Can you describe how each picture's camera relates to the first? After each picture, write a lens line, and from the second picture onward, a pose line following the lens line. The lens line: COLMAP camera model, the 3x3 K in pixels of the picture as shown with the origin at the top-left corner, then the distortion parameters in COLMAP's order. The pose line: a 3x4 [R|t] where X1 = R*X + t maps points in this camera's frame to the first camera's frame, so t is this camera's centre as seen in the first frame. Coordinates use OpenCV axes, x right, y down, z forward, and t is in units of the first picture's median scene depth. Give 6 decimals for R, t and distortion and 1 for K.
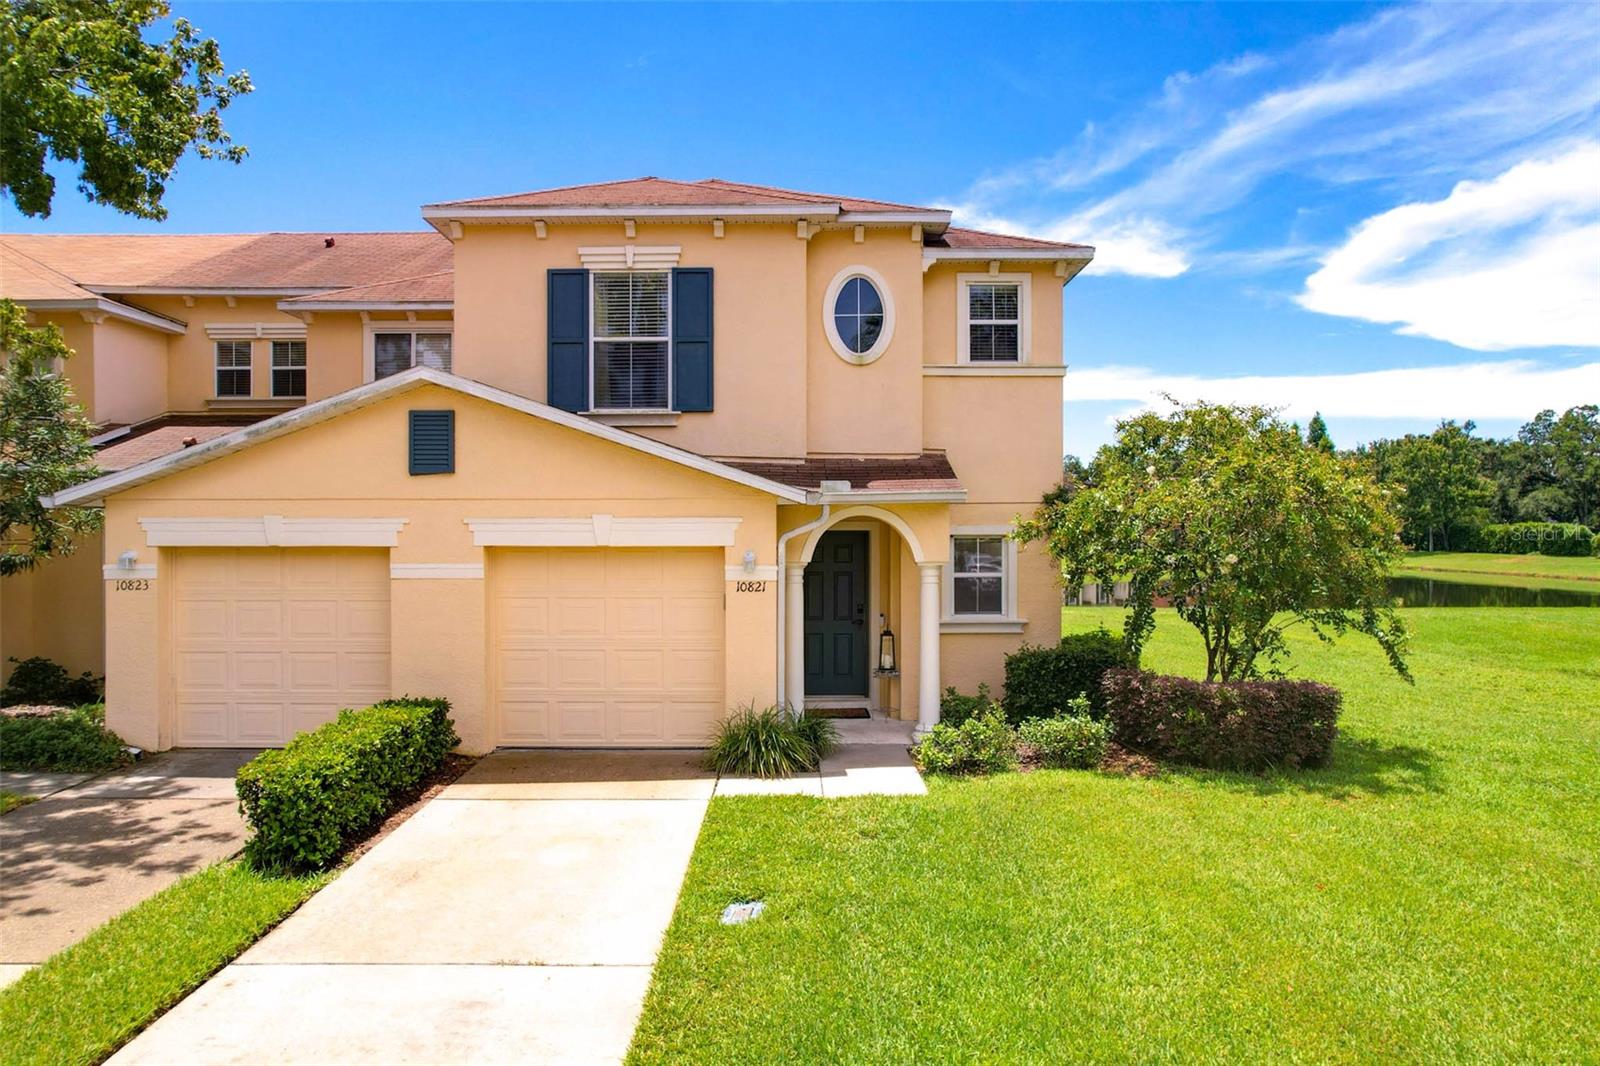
lens RADIAL K [[1017.5, 0, 789.1], [0, 1017.5, 528.9], [0, 0, 1]] dist [-0.074880, 0.055590]
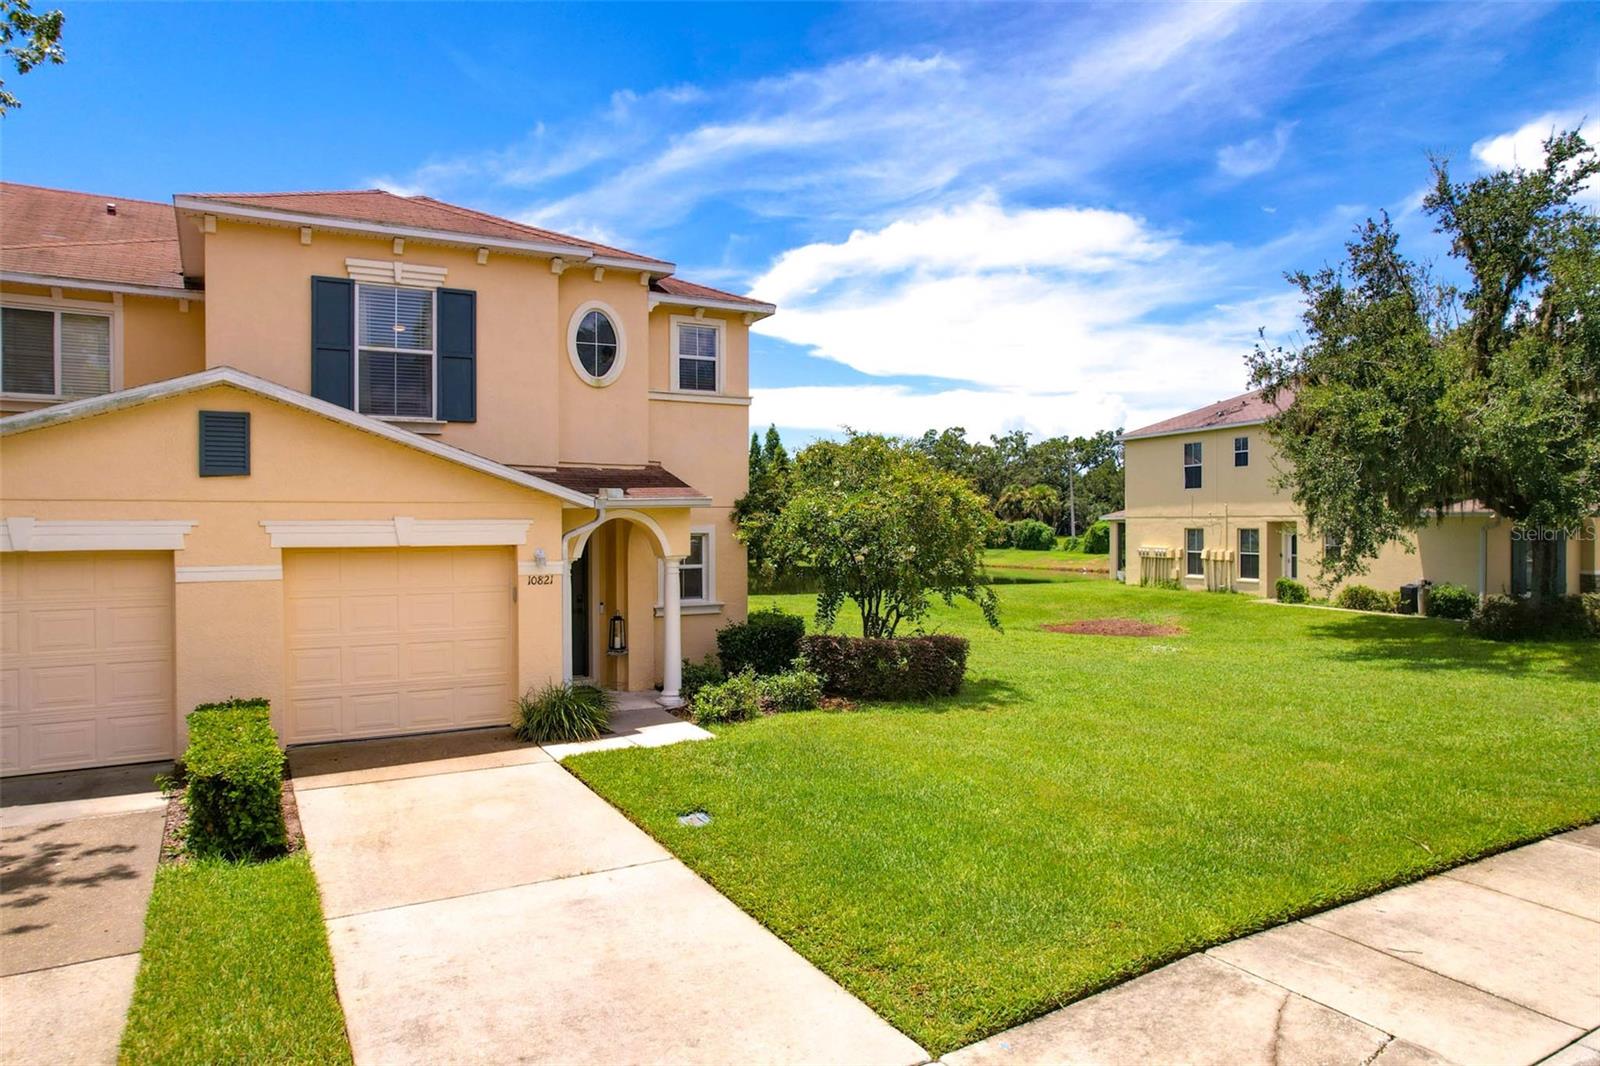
lens RADIAL K [[1017.5, 0, 789.1], [0, 1017.5, 528.9], [0, 0, 1]] dist [-0.074880, 0.055590]
pose [[0.867848, -0.004858, 0.496805, -0.329192], [0.004234, 0.999988, 0.002383, -0.001957], [-0.496811, 0.000036, 0.867859, -0.116663]]
